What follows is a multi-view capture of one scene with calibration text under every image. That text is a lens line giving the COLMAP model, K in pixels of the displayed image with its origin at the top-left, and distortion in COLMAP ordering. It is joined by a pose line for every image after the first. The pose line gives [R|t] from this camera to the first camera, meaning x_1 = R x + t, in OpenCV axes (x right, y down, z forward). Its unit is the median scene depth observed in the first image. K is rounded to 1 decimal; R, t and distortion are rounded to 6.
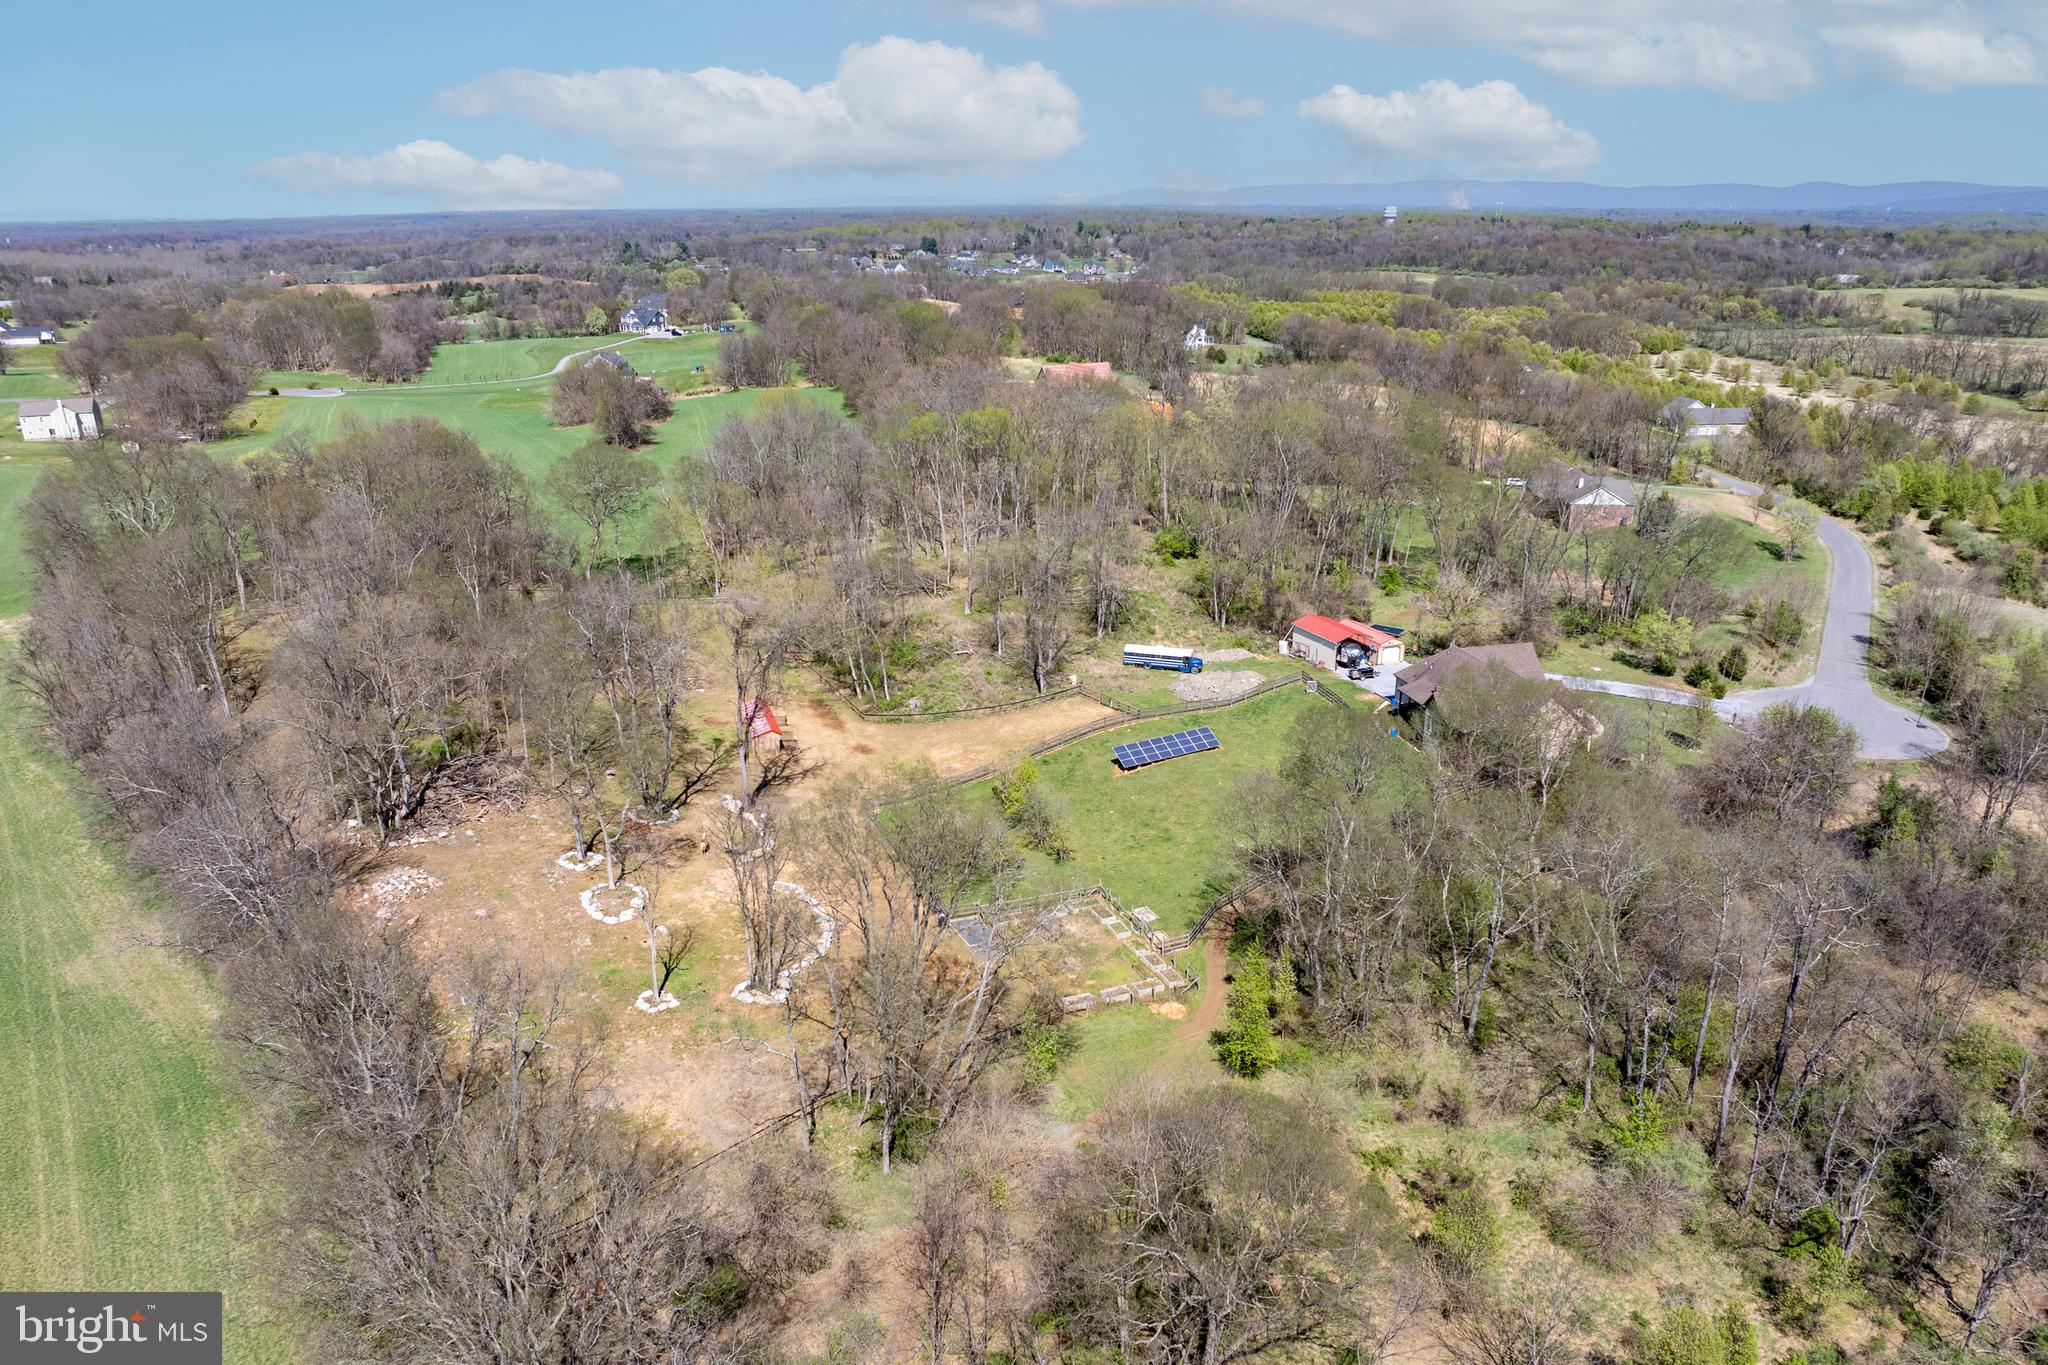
lens RADIAL K [[1498.9, 0, 1054.0], [0, 1498.9, 689.9], [0, 0, 1]] dist [-0.031480, -0.007389]
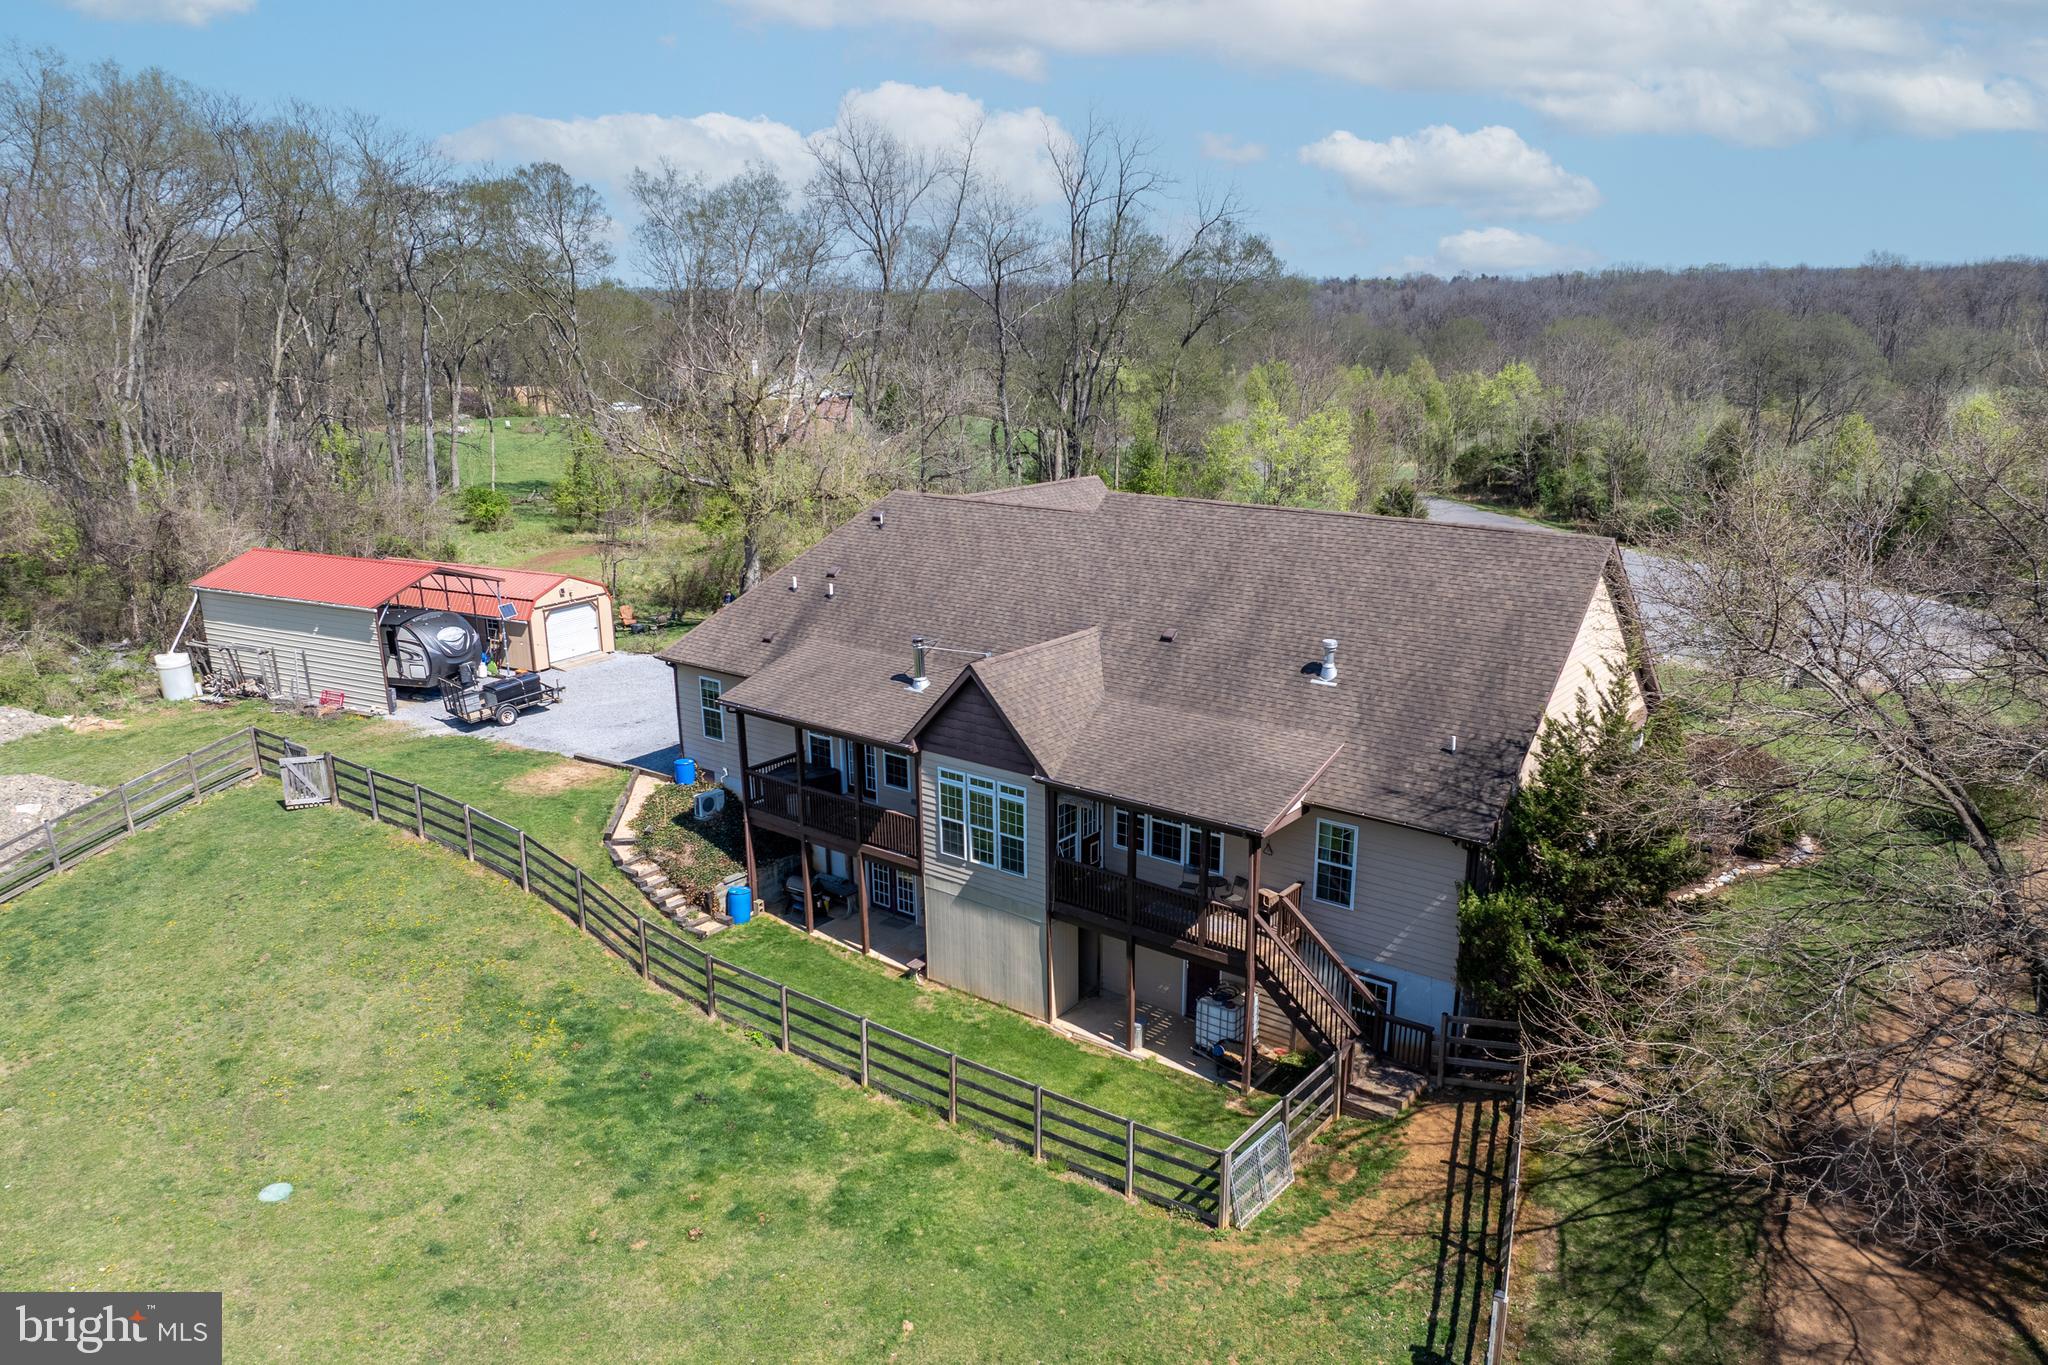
lens RADIAL K [[1498.9, 0, 1054.0], [0, 1498.9, 689.9], [0, 0, 1]] dist [-0.031480, -0.007389]
pose [[0.791983, -0.162344, 0.588564, 0.125286], [0.197950, 0.980204, 0.004005, 0.005345], [-0.577563, 0.113334, 0.808441, 0.713552]]
